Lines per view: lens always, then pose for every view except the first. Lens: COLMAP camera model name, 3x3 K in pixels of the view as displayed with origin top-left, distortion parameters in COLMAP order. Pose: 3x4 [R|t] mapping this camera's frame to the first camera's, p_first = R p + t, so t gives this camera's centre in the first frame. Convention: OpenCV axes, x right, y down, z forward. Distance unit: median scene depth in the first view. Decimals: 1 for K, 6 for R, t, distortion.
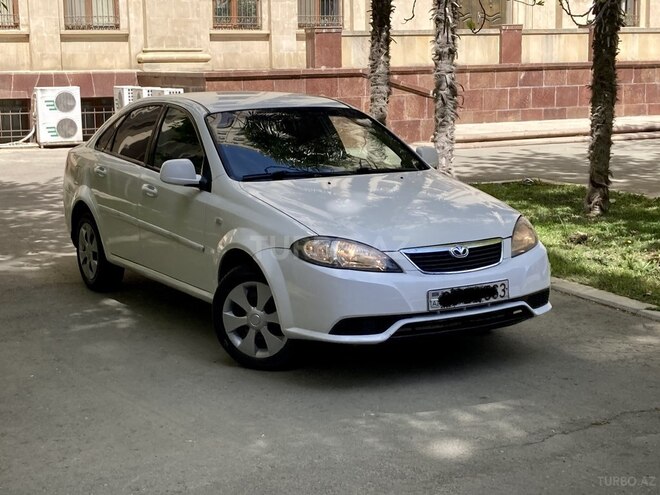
lens RADIAL K [[1088.0, 0, 312.9], [0, 1088.0, 254.8], [0, 0, 1]] dist [0.090470, 0.000000]
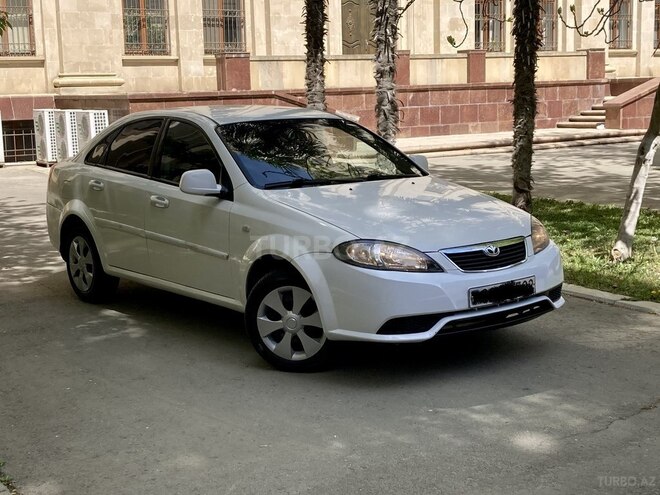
lens RADIAL K [[991.2, 0, 316.3], [0, 991.2, 252.2], [0, 0, 1]] dist [0.067032, 0.000000]
pose [[0.991682, -0.030845, 0.124965, -0.099866], [0.032280, 0.999434, -0.009470, 0.001493], [-0.124602, 0.013425, 0.992116, 0.048358]]
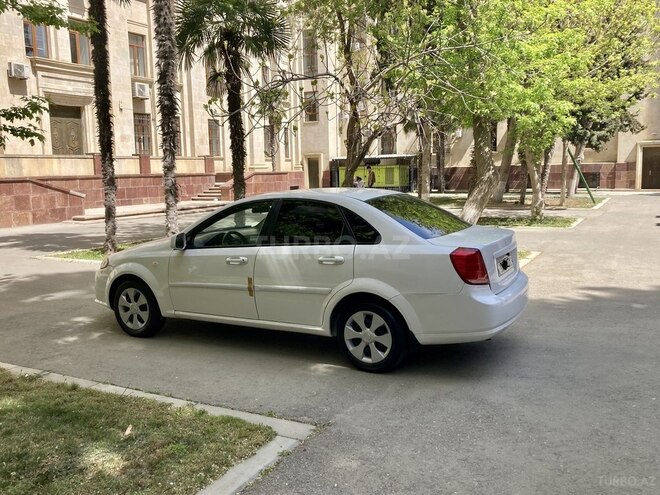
lens RADIAL K [[600.0, 0, 328.7], [0, 600.0, 242.6], [0, 0, 1]] dist [0.030199, 0.000000]
pose [[0.781595, -0.073290, 0.619466, -0.410016], [0.112471, 0.993356, -0.024381, -0.003780], [-0.613563, 0.088728, 0.784645, 0.064753]]
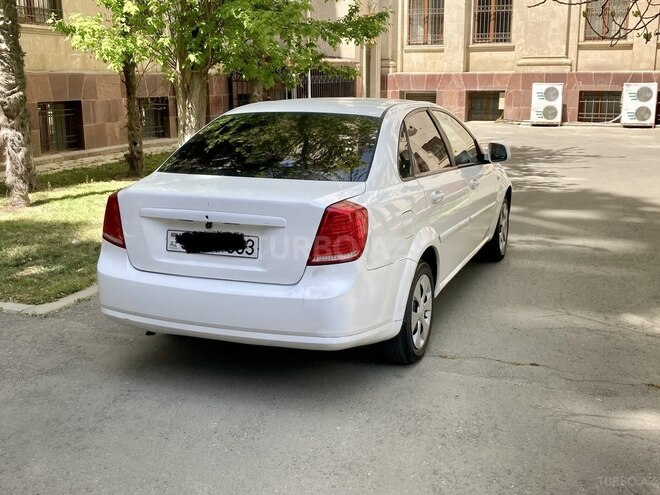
lens RADIAL K [[745.6, 0, 333.1], [0, 745.6, 252.5], [0, 0, 1]] dist [0.039137, 0.000000]
pose [[0.709926, 0.180559, -0.680738, 0.435222], [-0.130100, 0.983564, 0.125203, -0.034754], [0.692156, -0.000321, 0.721748, 0.163209]]
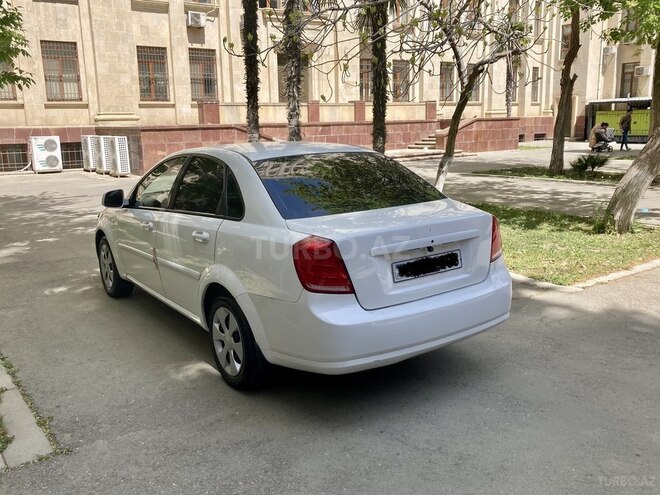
lens RADIAL K [[600.0, 0, 326.8], [0, 600.0, 247.2], [0, 0, 1]] dist [0.030199, 0.000000]
pose [[0.976018, -0.046812, 0.212595, -0.055743], [0.040293, 0.998578, 0.034897, -0.004894], [-0.213927, -0.025494, 0.976517, 0.057906]]
